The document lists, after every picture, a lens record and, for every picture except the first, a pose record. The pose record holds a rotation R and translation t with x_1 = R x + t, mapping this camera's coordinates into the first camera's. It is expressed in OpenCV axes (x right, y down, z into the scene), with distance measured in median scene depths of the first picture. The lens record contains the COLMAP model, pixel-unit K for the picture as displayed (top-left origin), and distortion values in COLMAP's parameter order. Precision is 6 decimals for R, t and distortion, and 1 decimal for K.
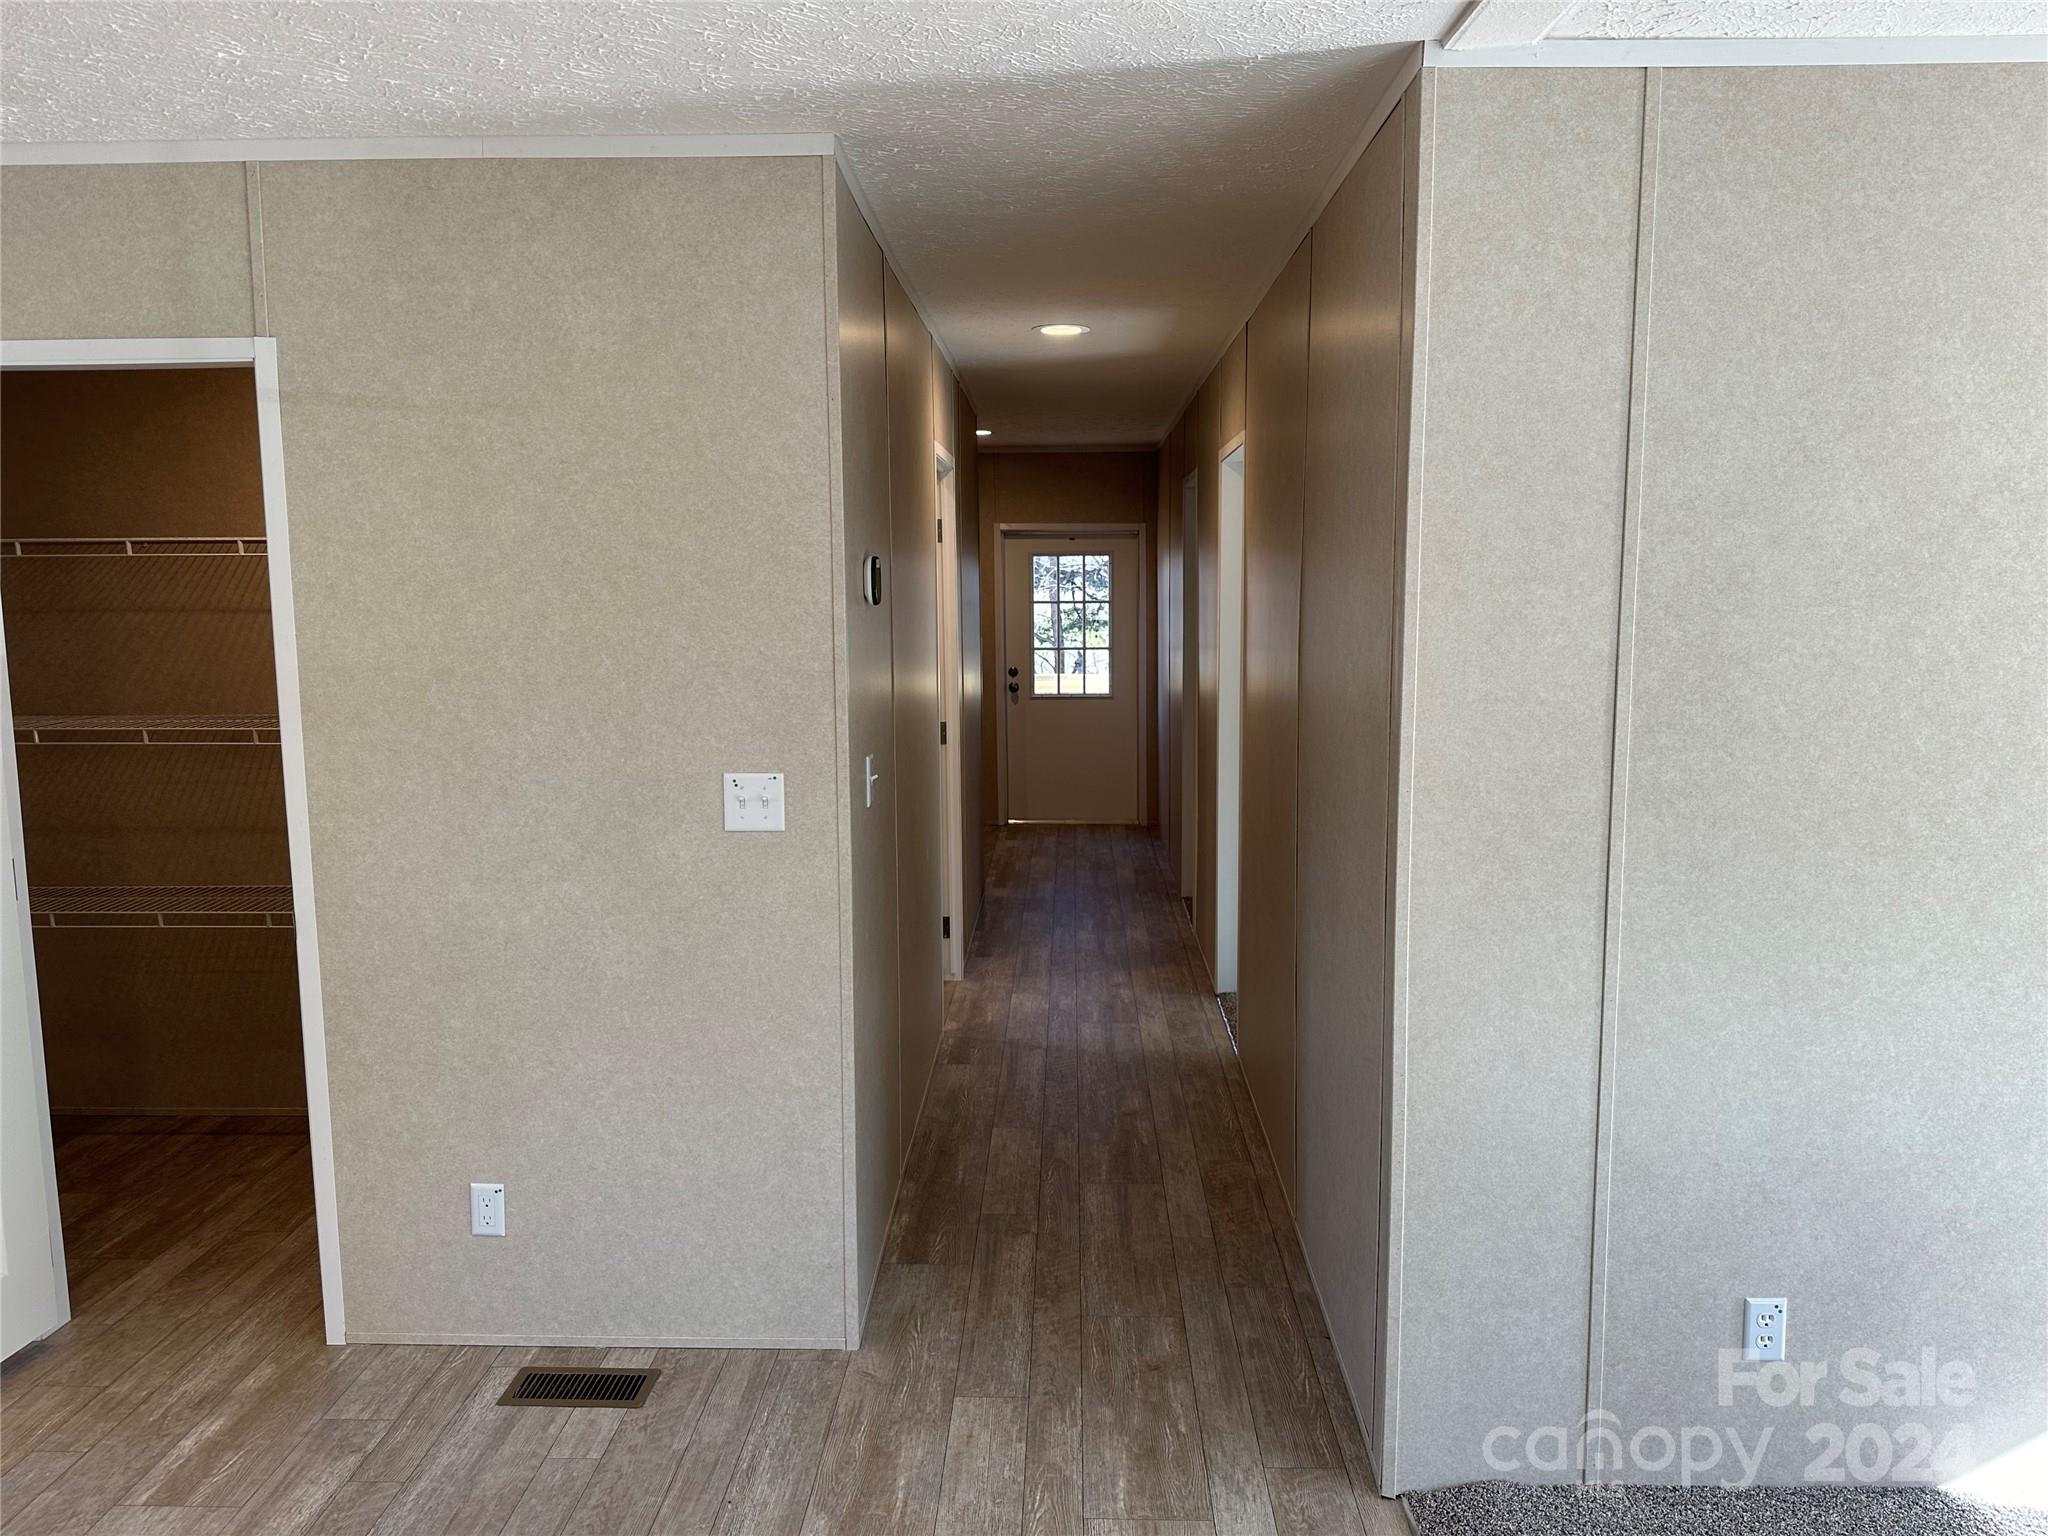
lens RADIAL K [[1439.7, 0, 1026.8], [0, 1439.7, 748.1], [0, 0, 1]] dist [0.039491, -0.043708]
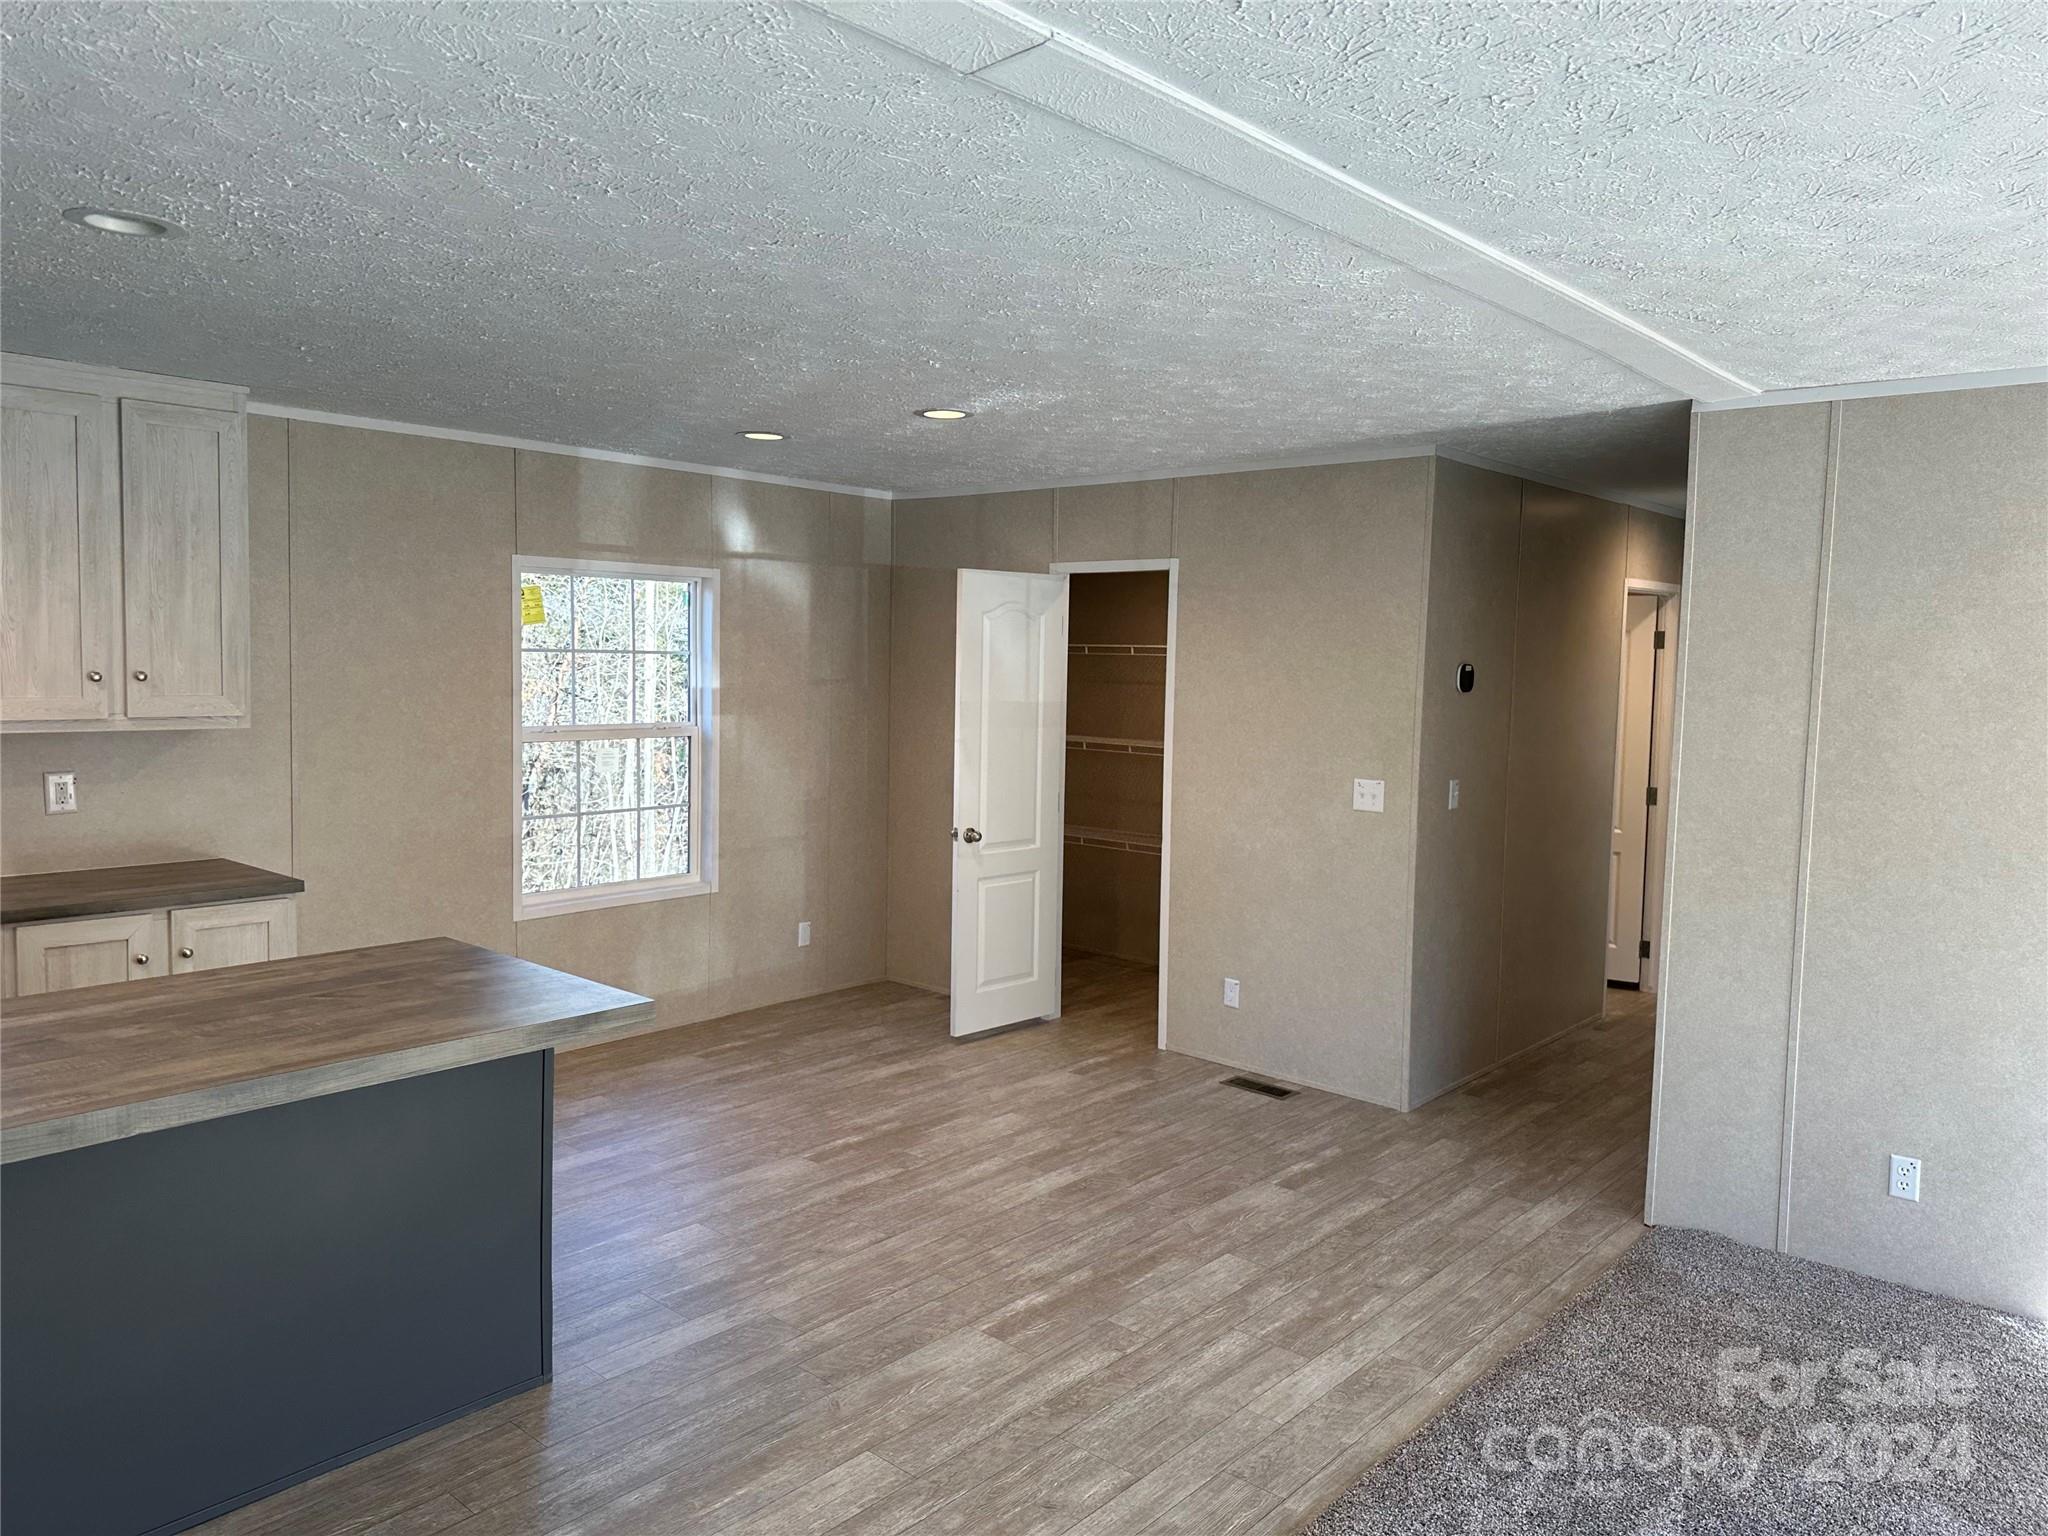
lens RADIAL K [[1410.8, 0, 1024.0], [0, 1410.8, 768.0], [0, 0, 1]] dist [0.050168, -0.063454]
pose [[0.770141, 0.072791, -0.633707, 0.713704], [-0.102322, 0.994700, -0.010095, 0.075191], [0.629614, 0.072617, 0.773507, -0.802980]]
